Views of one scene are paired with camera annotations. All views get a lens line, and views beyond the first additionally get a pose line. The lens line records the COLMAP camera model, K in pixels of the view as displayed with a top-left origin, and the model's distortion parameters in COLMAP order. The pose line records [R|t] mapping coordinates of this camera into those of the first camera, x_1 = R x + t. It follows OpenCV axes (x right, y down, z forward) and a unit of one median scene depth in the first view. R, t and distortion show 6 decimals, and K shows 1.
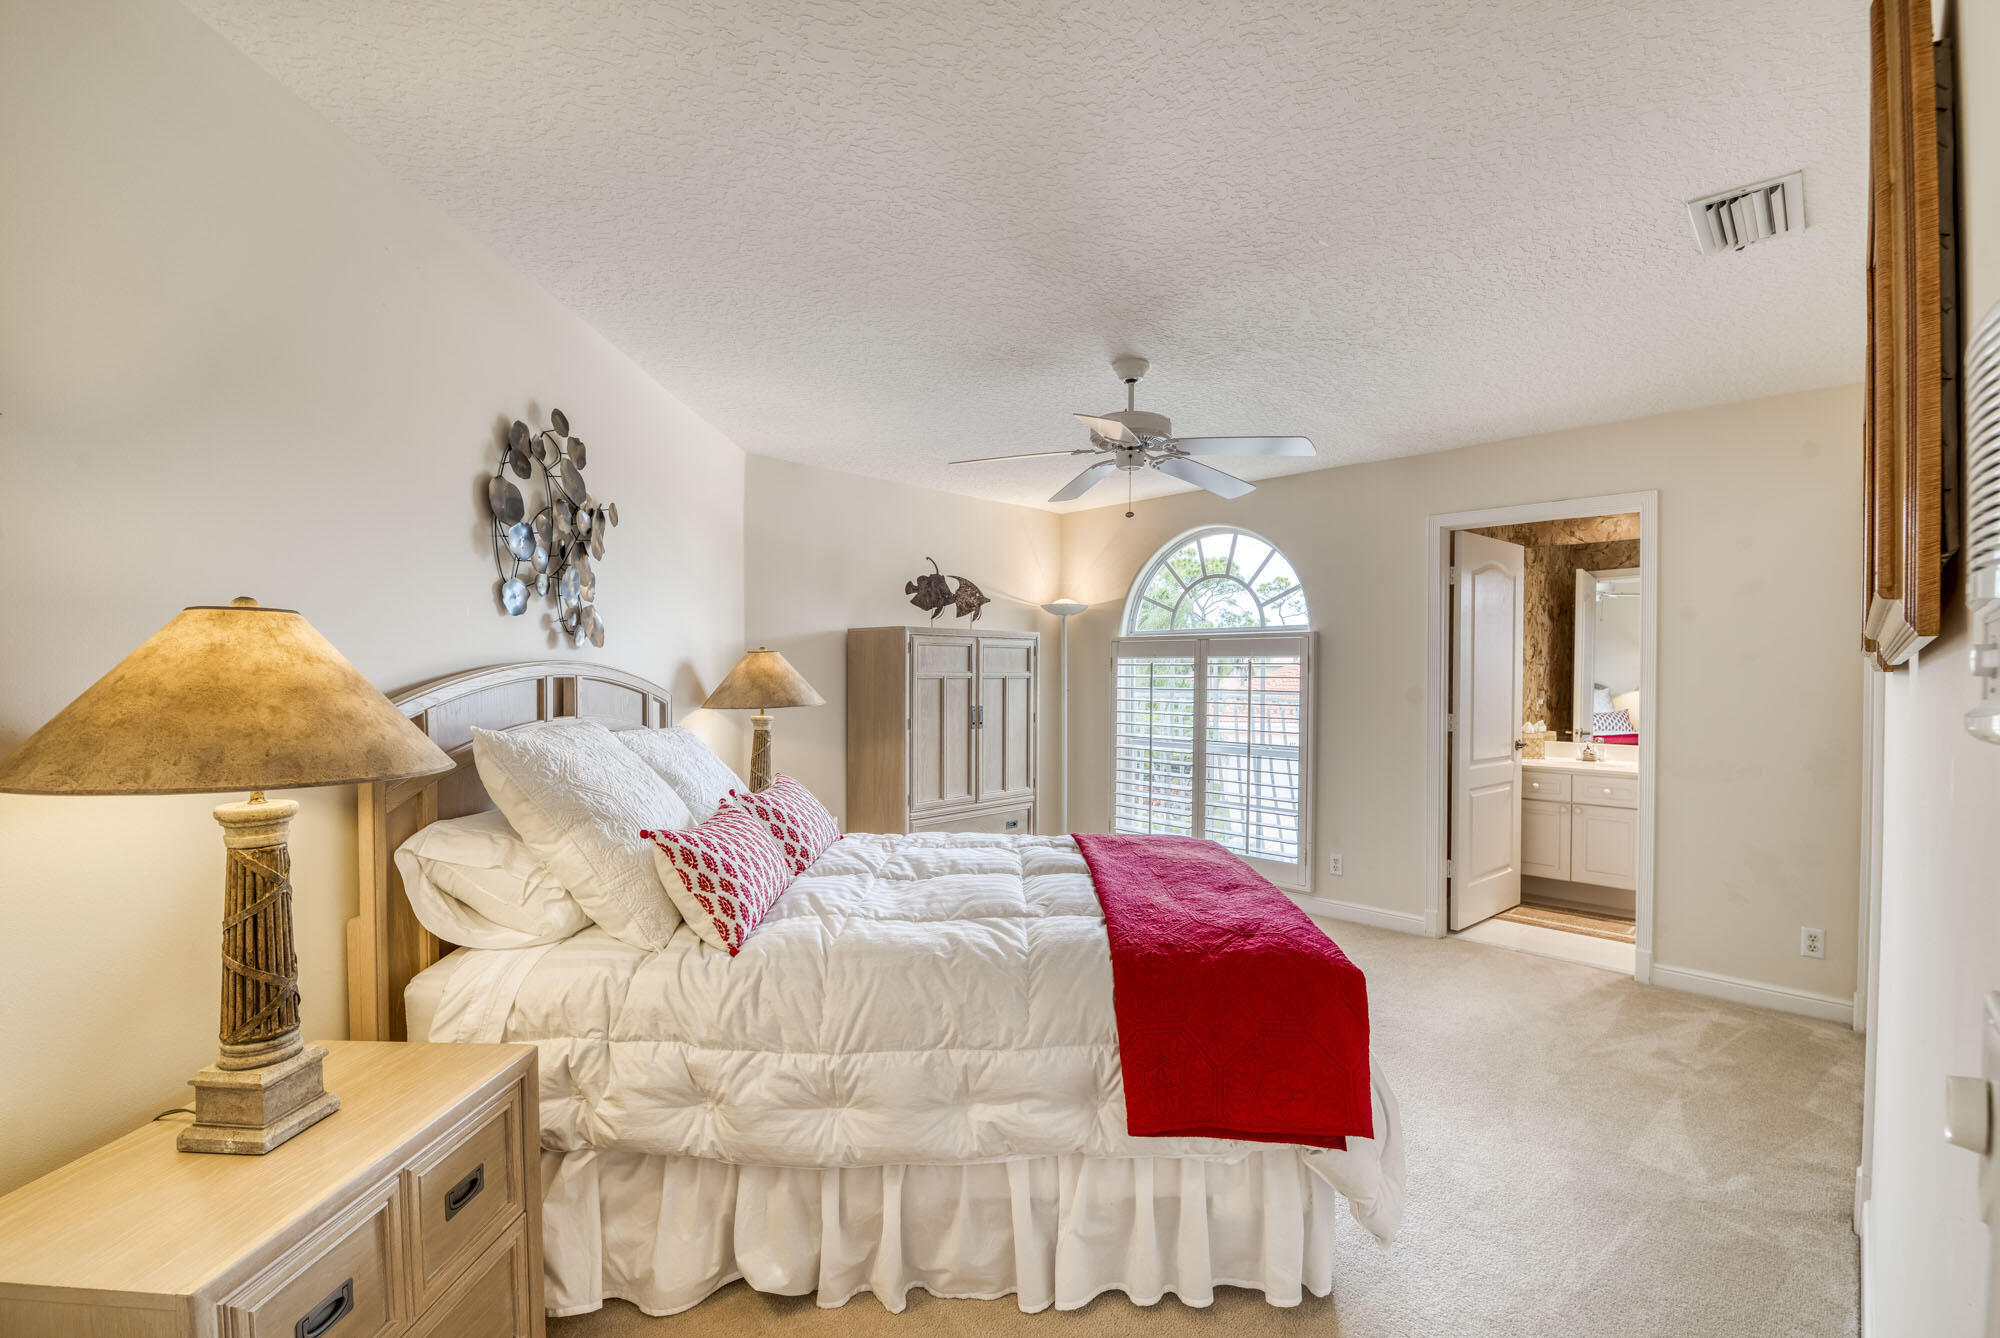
lens RADIAL K [[841.7, 0, 1034.3], [0, 841.7, 685.6], [0, 0, 1]] dist [-0.017939, -0.000480]
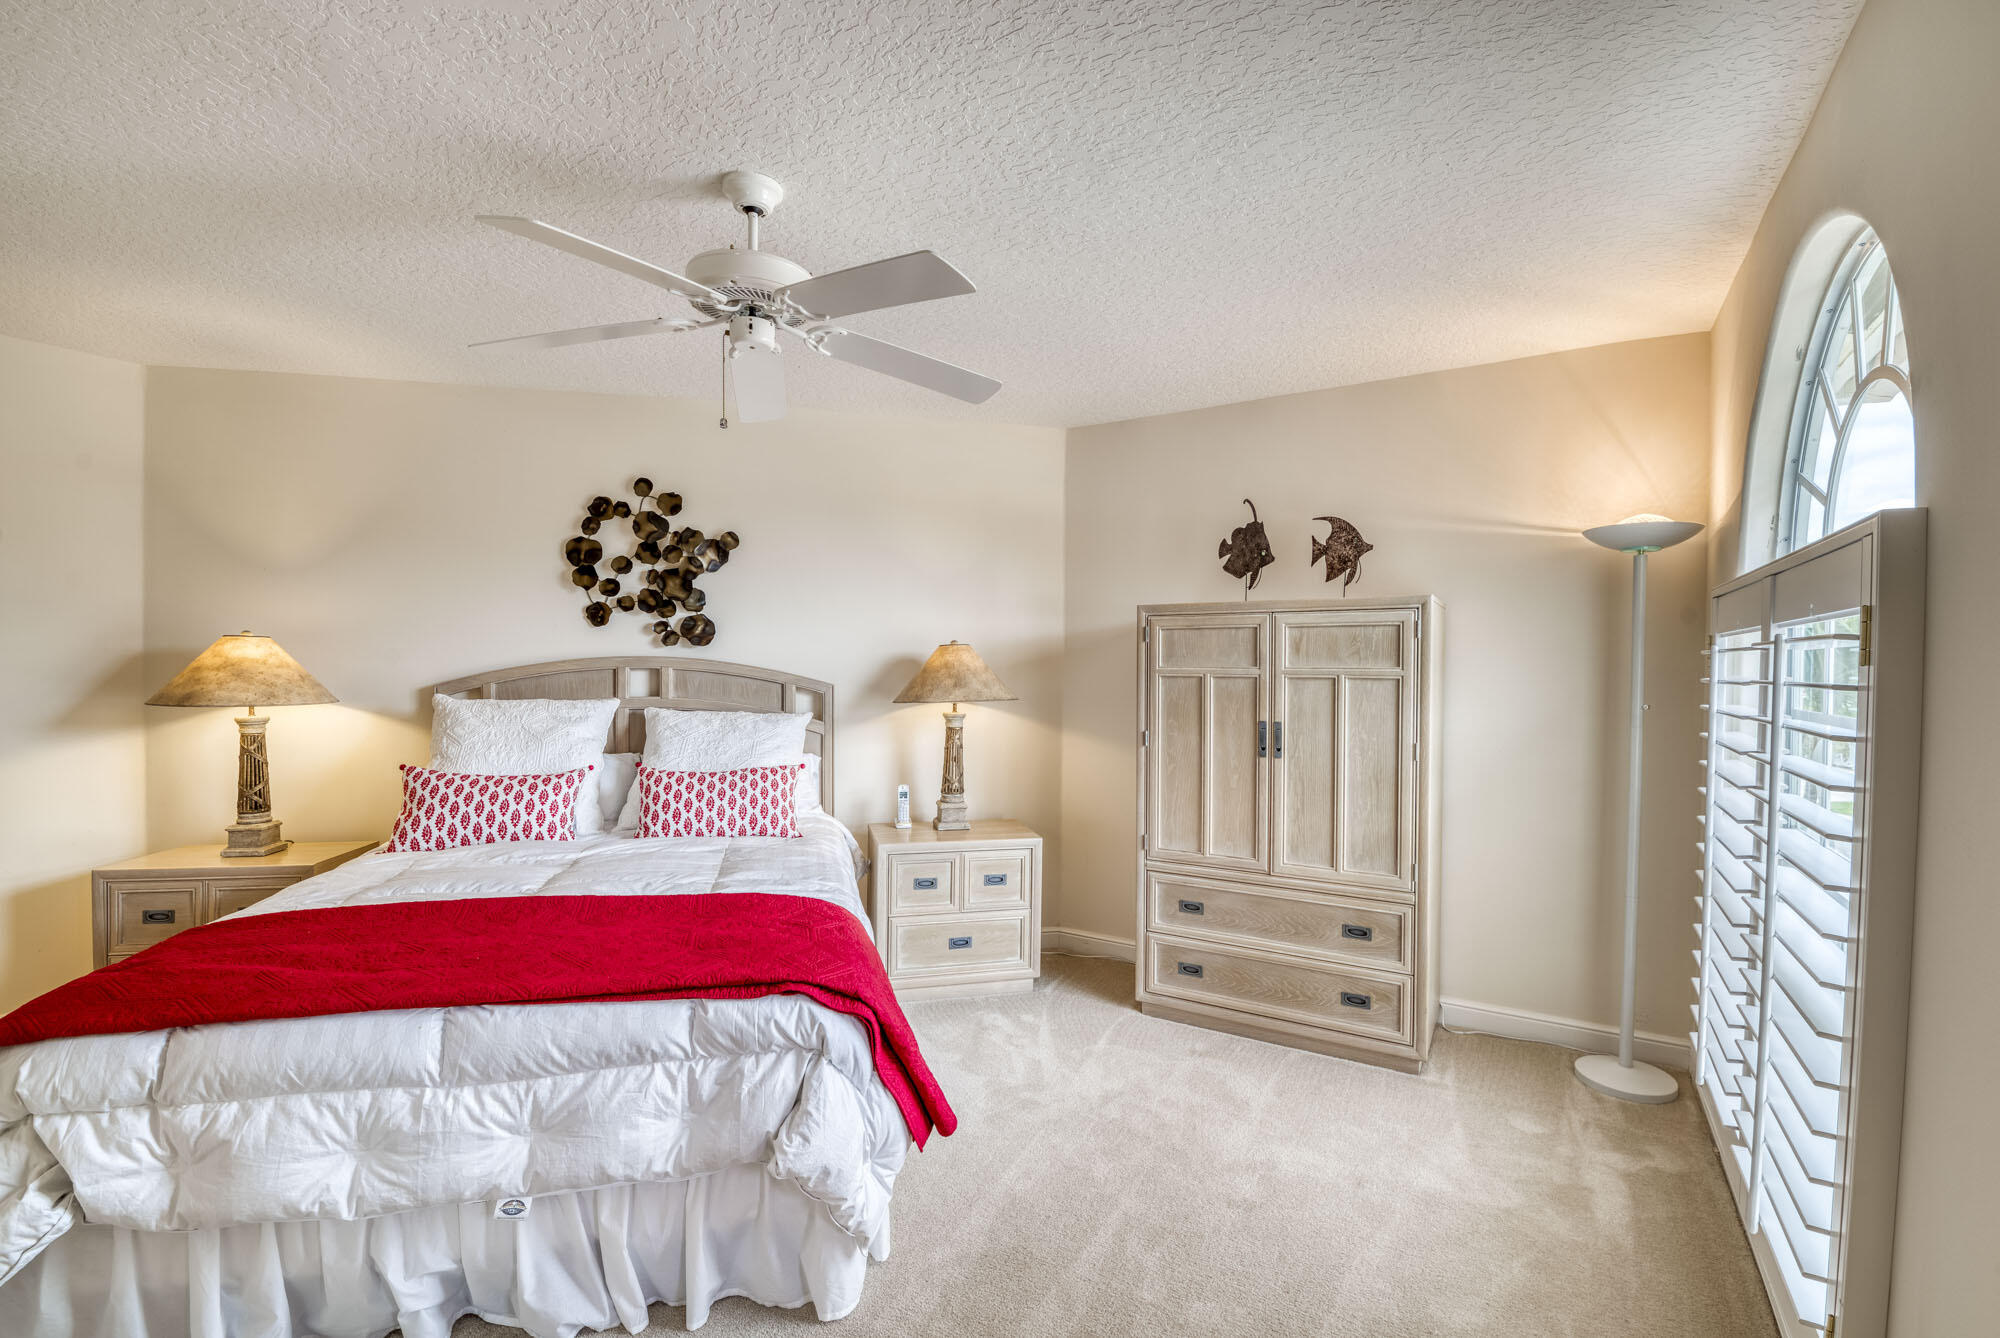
lens RADIAL K [[841.7, 0, 1034.3], [0, 841.7, 685.6], [0, 0, 1]] dist [-0.017939, -0.000480]
pose [[0.238906, 0.019825, -0.970840, 0.501588], [-0.022769, 0.999631, 0.014810, -0.008159], [0.970776, 0.018567, 0.239269, 0.681299]]
